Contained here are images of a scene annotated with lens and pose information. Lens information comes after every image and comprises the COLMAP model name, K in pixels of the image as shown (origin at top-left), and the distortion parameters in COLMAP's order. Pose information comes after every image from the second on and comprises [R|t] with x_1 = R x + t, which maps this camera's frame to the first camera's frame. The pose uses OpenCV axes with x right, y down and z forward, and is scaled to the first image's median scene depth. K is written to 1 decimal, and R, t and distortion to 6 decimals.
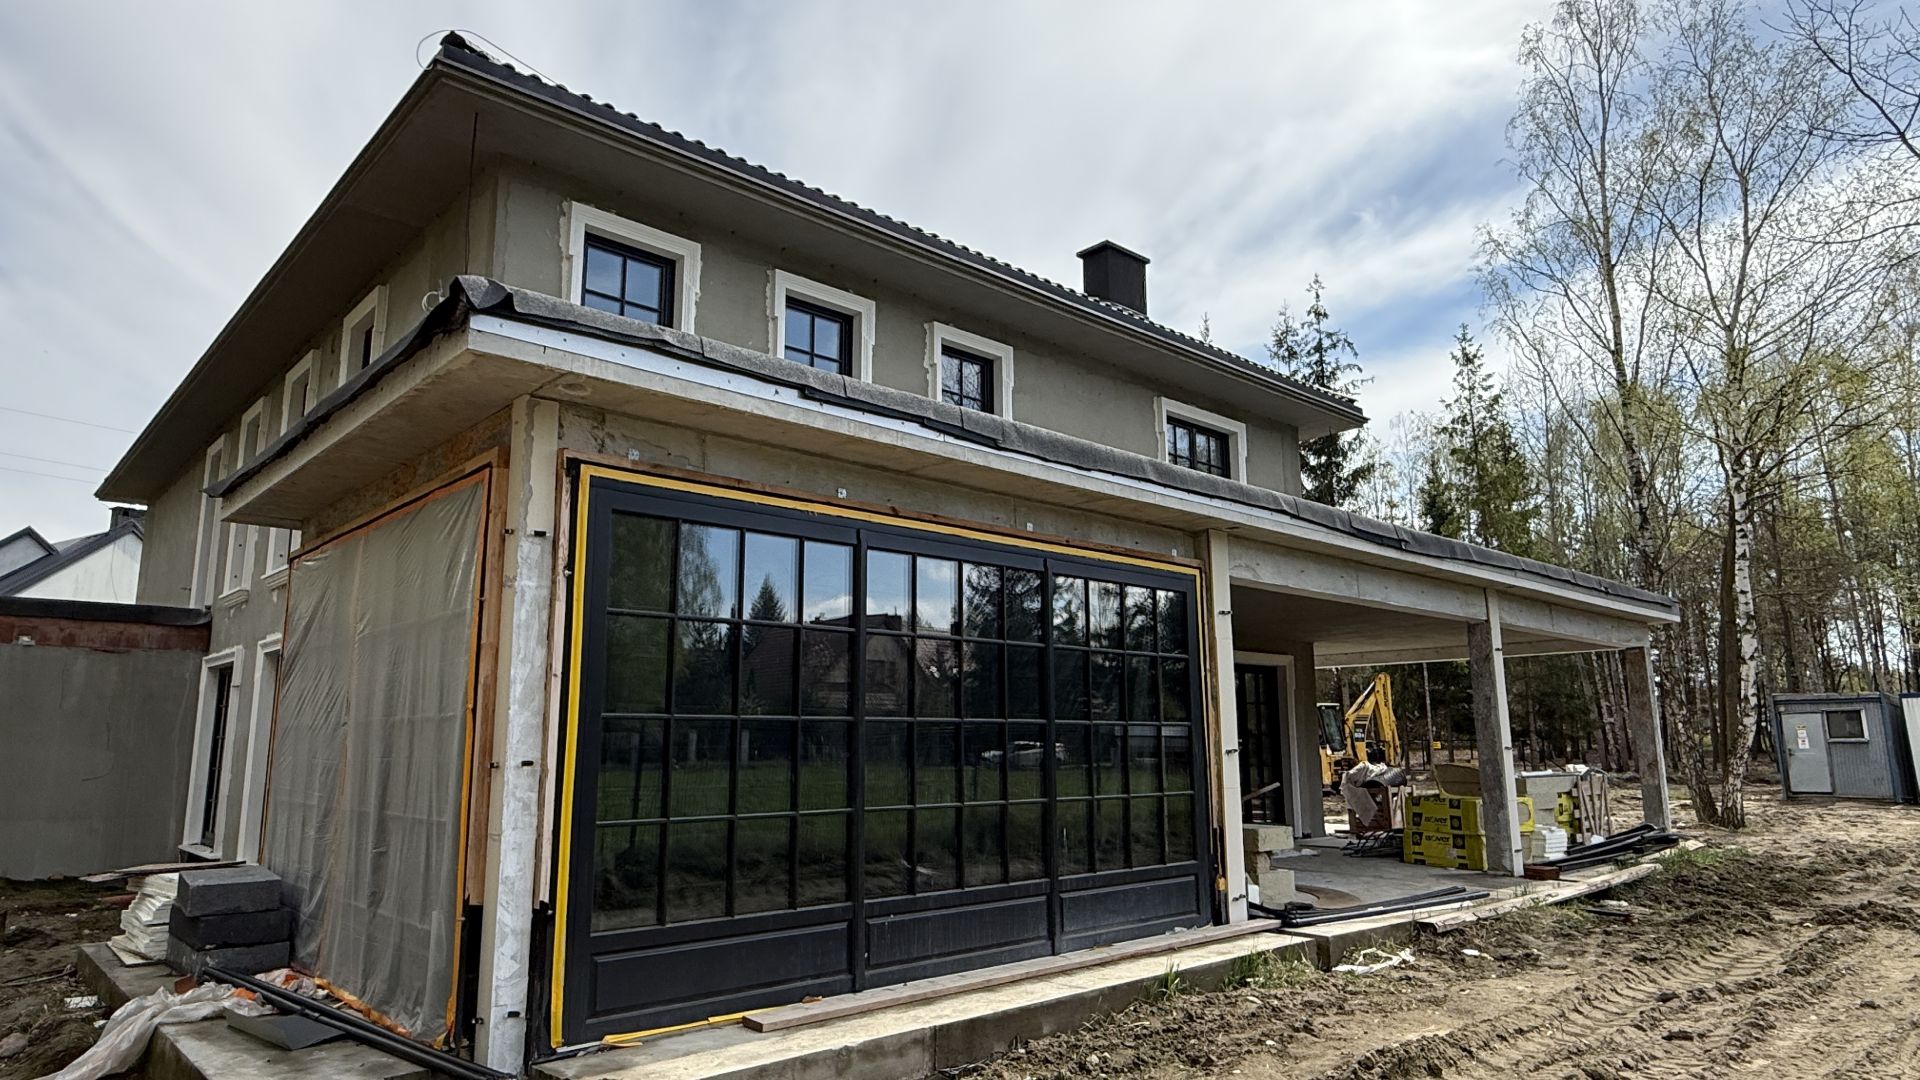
lens RADIAL K [[1146.2, 0, 958.9], [0, 1146.2, 538.2], [0, 0, 1]] dist [0.000430, -0.003461]
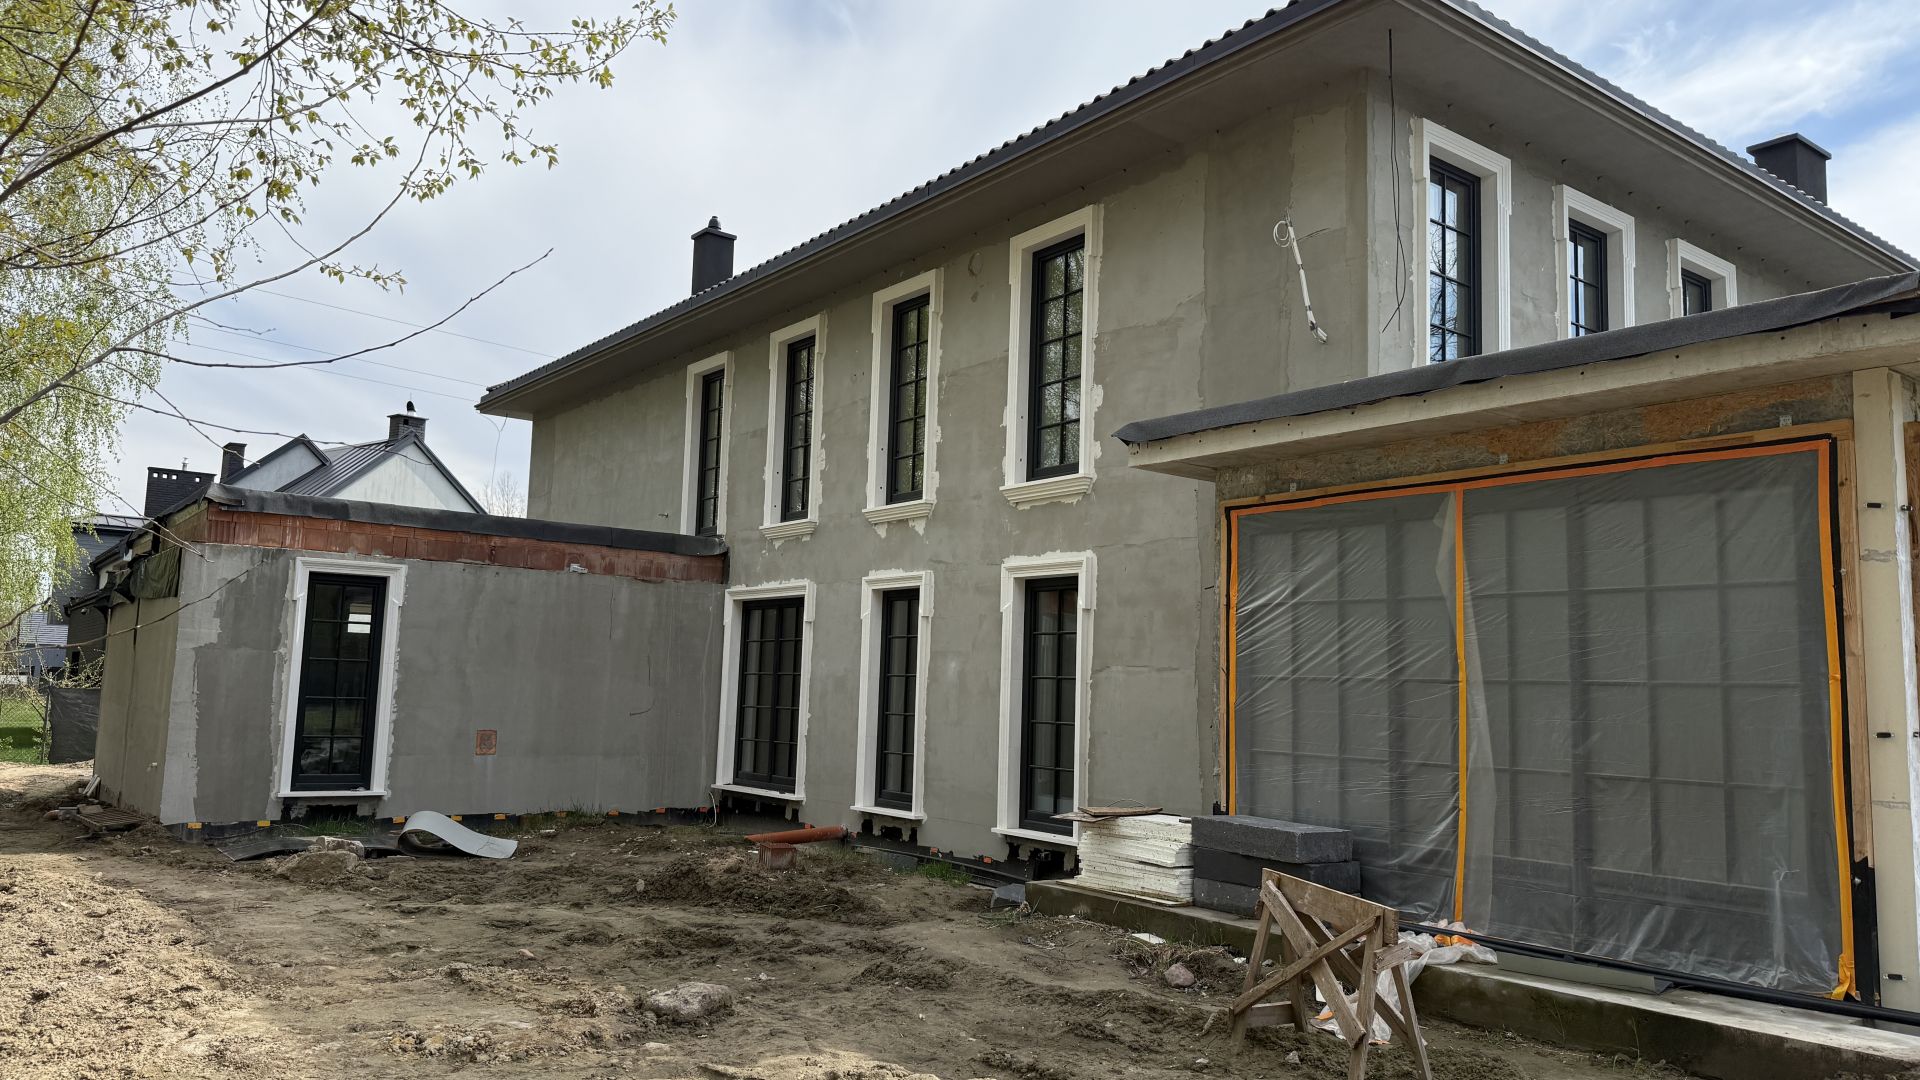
lens RADIAL K [[1357.5, 0, 954.6], [0, 1357.5, 547.9], [0, 0, 1]] dist [0.078516, -0.114312]
pose [[0.993816, 0.025612, -0.108042, -0.364341], [-0.018120, 0.997399, 0.069762, -0.012955], [0.109548, -0.067373, 0.991696, -0.097327]]
